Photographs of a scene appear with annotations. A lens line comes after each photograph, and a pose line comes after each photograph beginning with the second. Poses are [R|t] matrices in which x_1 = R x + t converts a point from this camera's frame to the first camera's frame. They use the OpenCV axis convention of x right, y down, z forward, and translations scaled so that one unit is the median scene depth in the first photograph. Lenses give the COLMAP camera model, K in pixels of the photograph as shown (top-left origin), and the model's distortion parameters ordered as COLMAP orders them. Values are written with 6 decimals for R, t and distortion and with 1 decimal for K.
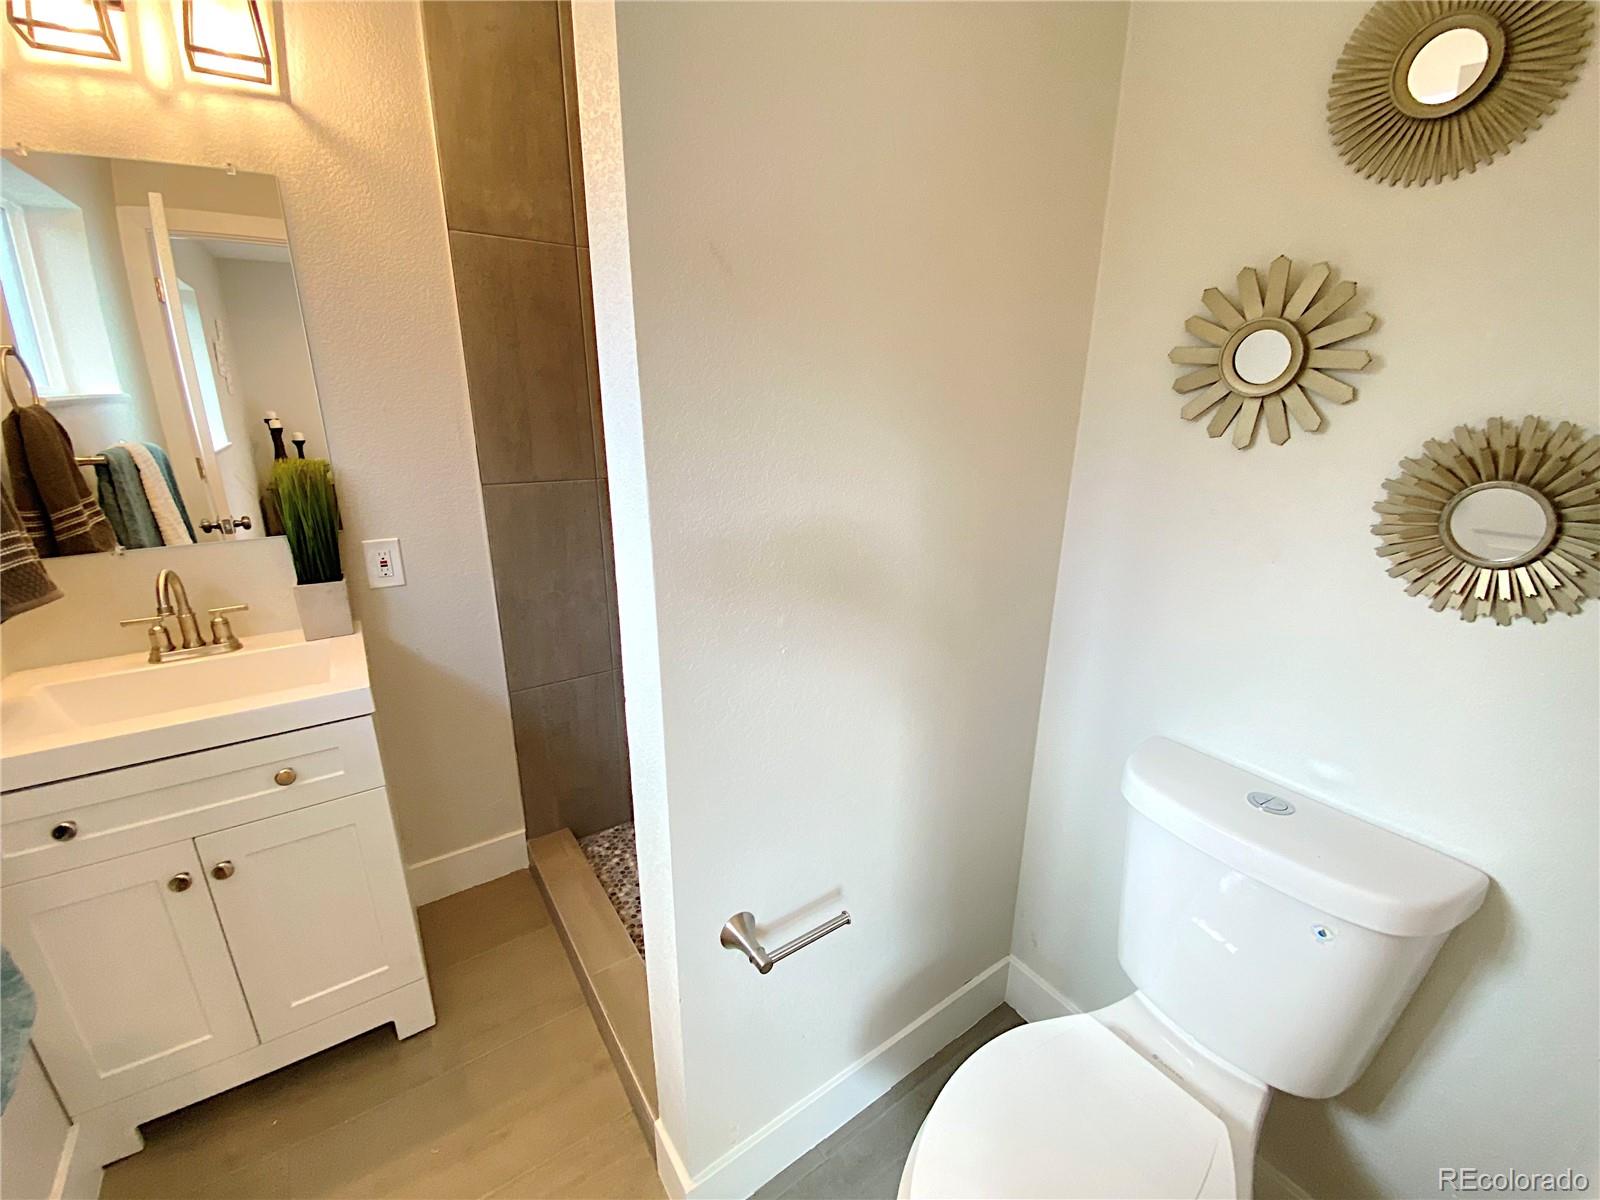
lens RADIAL K [[652.1, 0, 799.8], [0, 652.1, 597.3], [0, 0, 1]] dist [0.018640, -0.019989]
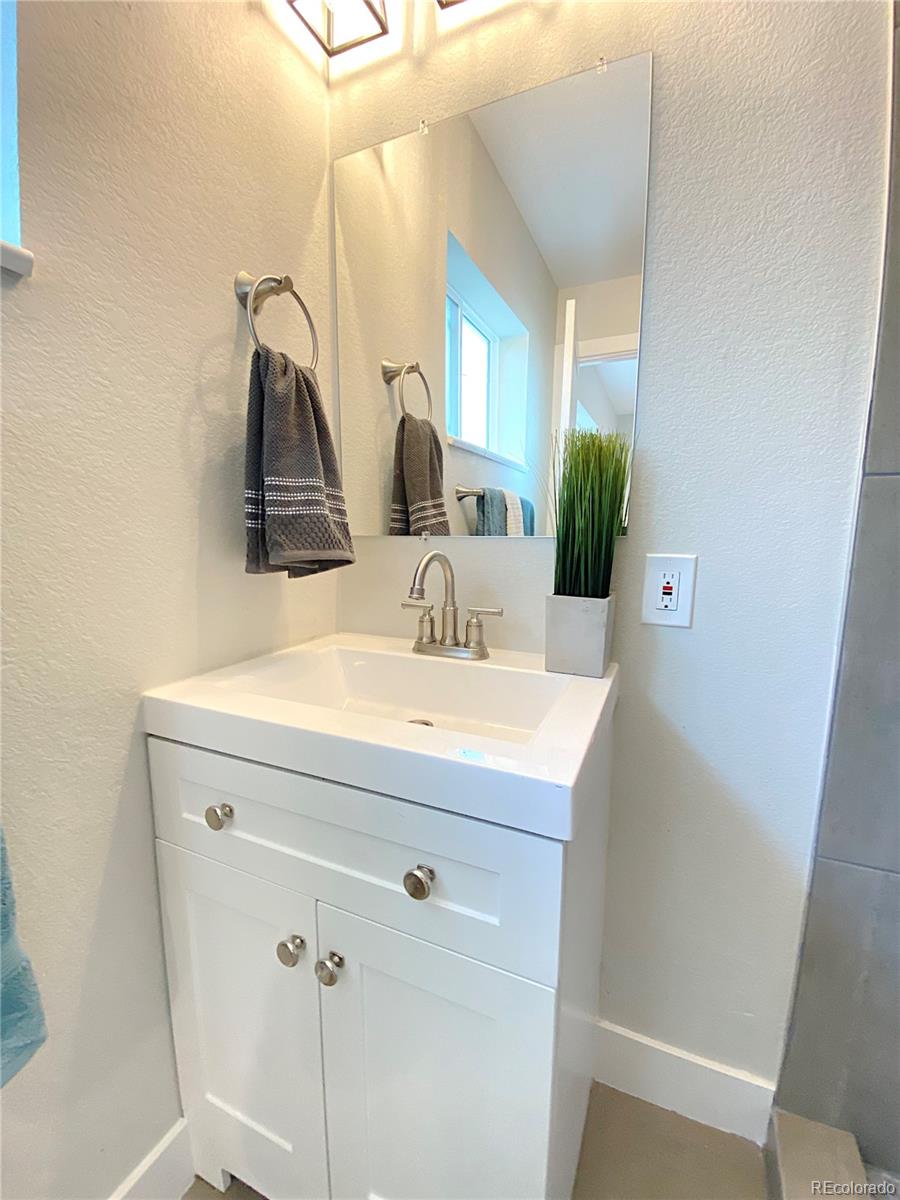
lens RADIAL K [[486.5, 0, 450.0], [0, 486.5, 600.0], [0, 0, 1]] dist [0.045840, -0.032257]
pose [[0.523803, 0.115456, -0.843979, -0.364790], [-0.252043, 0.967416, -0.024085, 0.031107], [0.813698, 0.225335, 0.535835, 0.617453]]
